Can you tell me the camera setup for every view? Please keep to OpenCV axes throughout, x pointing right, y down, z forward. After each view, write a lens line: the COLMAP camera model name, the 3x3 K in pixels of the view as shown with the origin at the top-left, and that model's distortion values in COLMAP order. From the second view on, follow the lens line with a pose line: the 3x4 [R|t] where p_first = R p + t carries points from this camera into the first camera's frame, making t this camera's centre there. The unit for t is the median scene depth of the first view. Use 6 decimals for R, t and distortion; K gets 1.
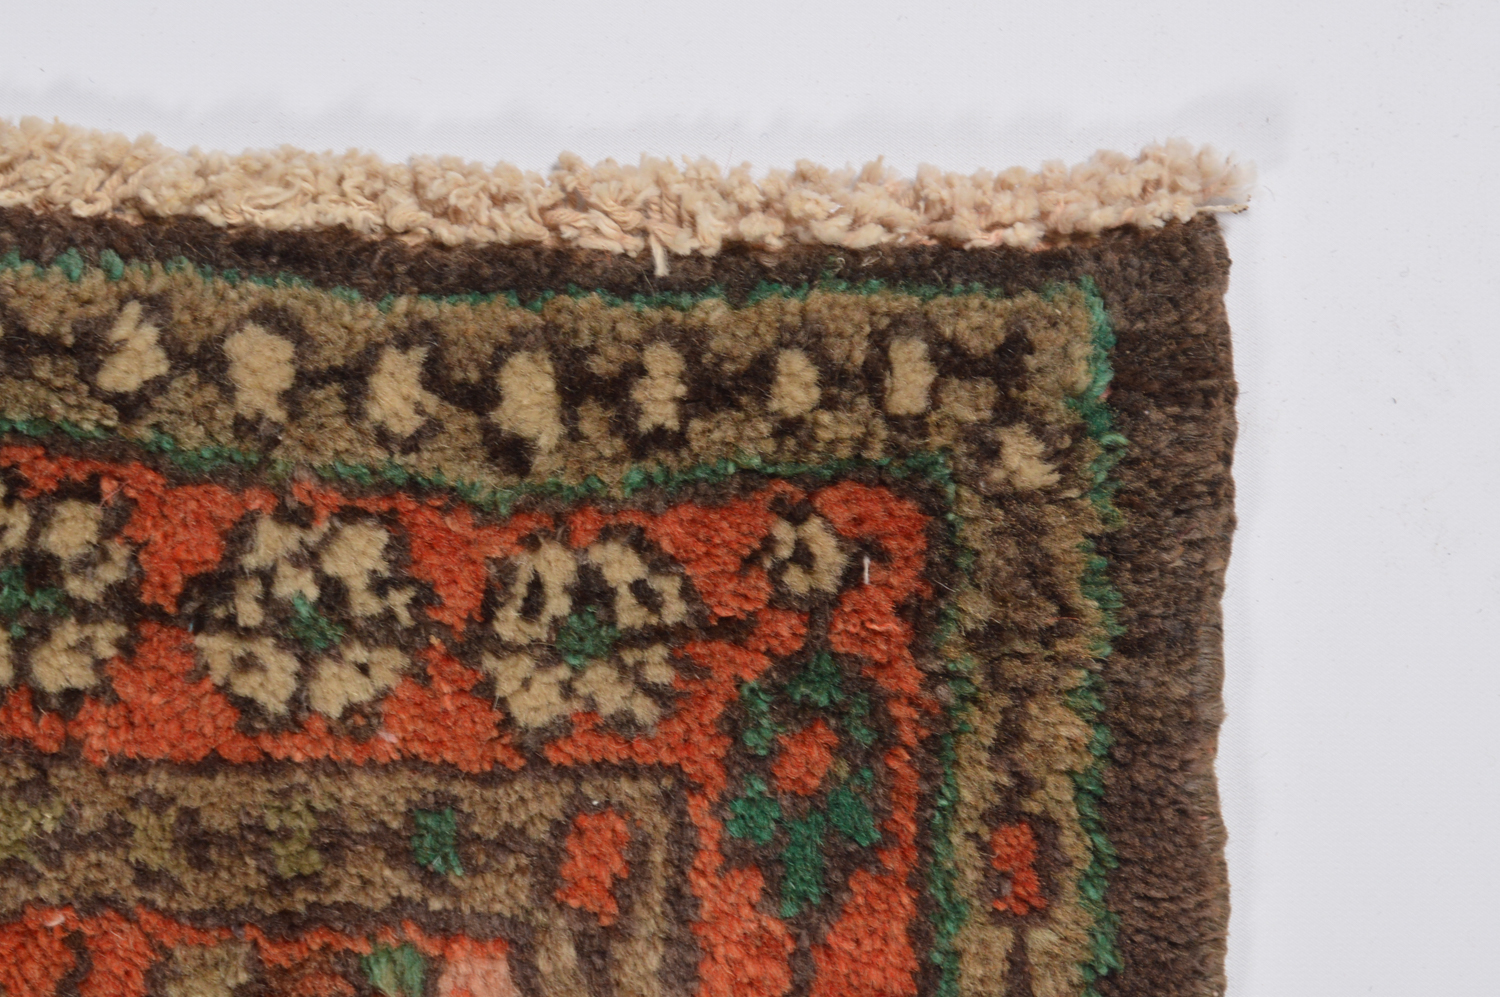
lens RADIAL K [[3578.2, 0, 751.4], [0, 3578.2, 493.9], [0, 0, 1]] dist [0.005840, 0.000000]
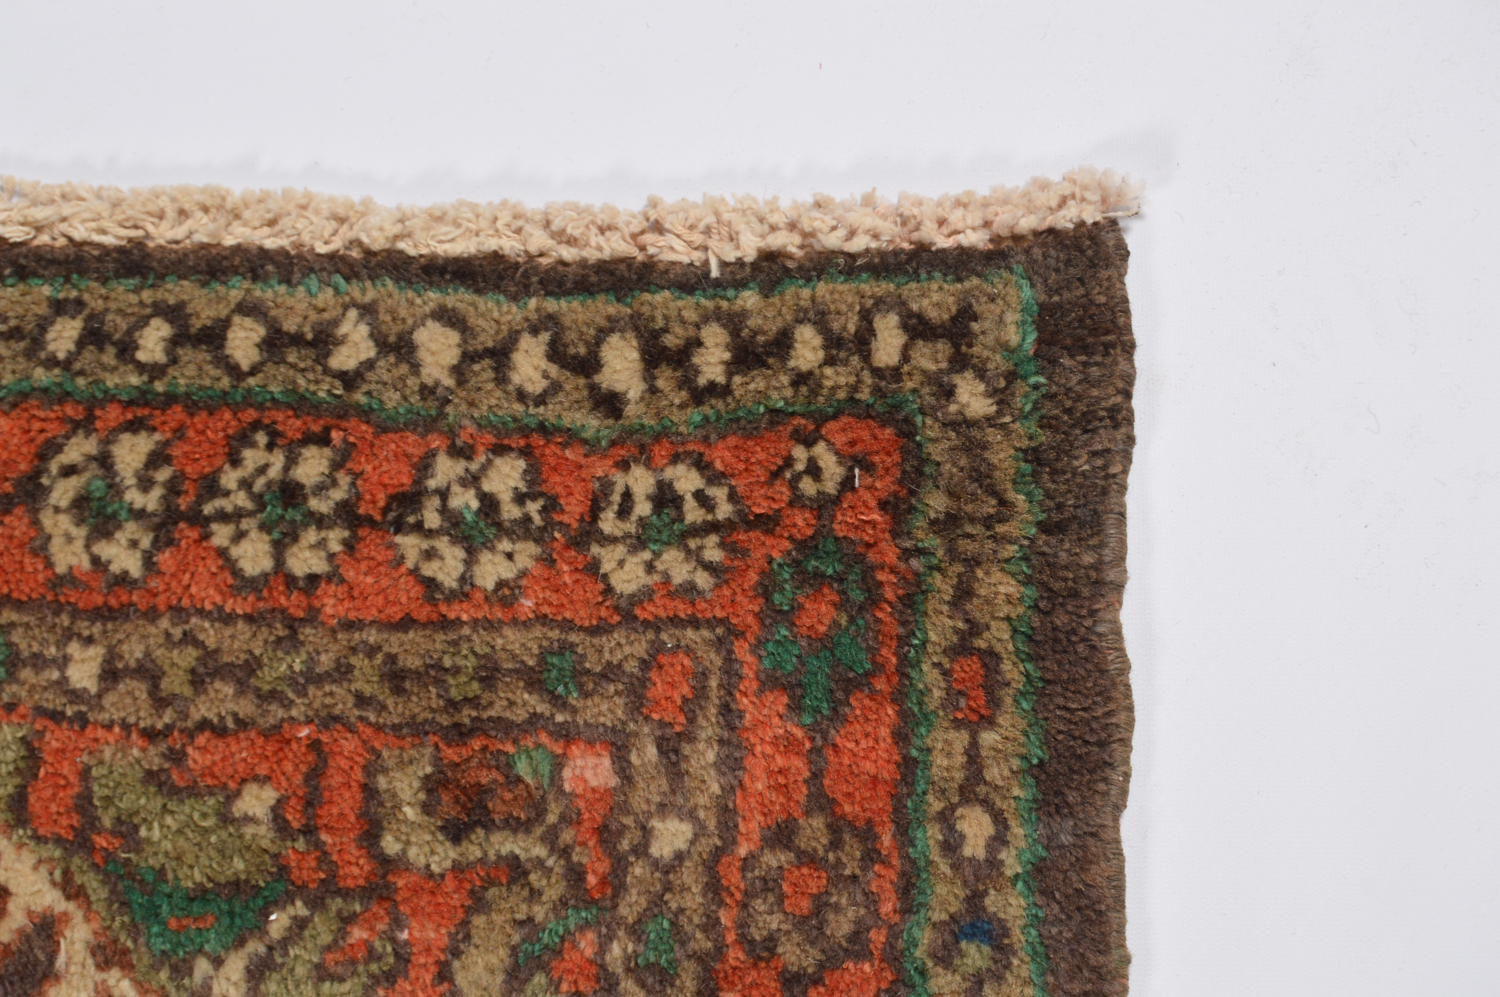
lens RADIAL K [[3578.2, 0, 750.1], [0, 3578.2, 503.6], [0, 0, 1]] dist [0.005840, 0.000000]
pose [[0.980960, -0.031607, -0.191618, 0.260110], [0.021158, 0.998188, -0.056332, 0.109961], [0.193051, 0.051205, 0.979852, -0.386649]]
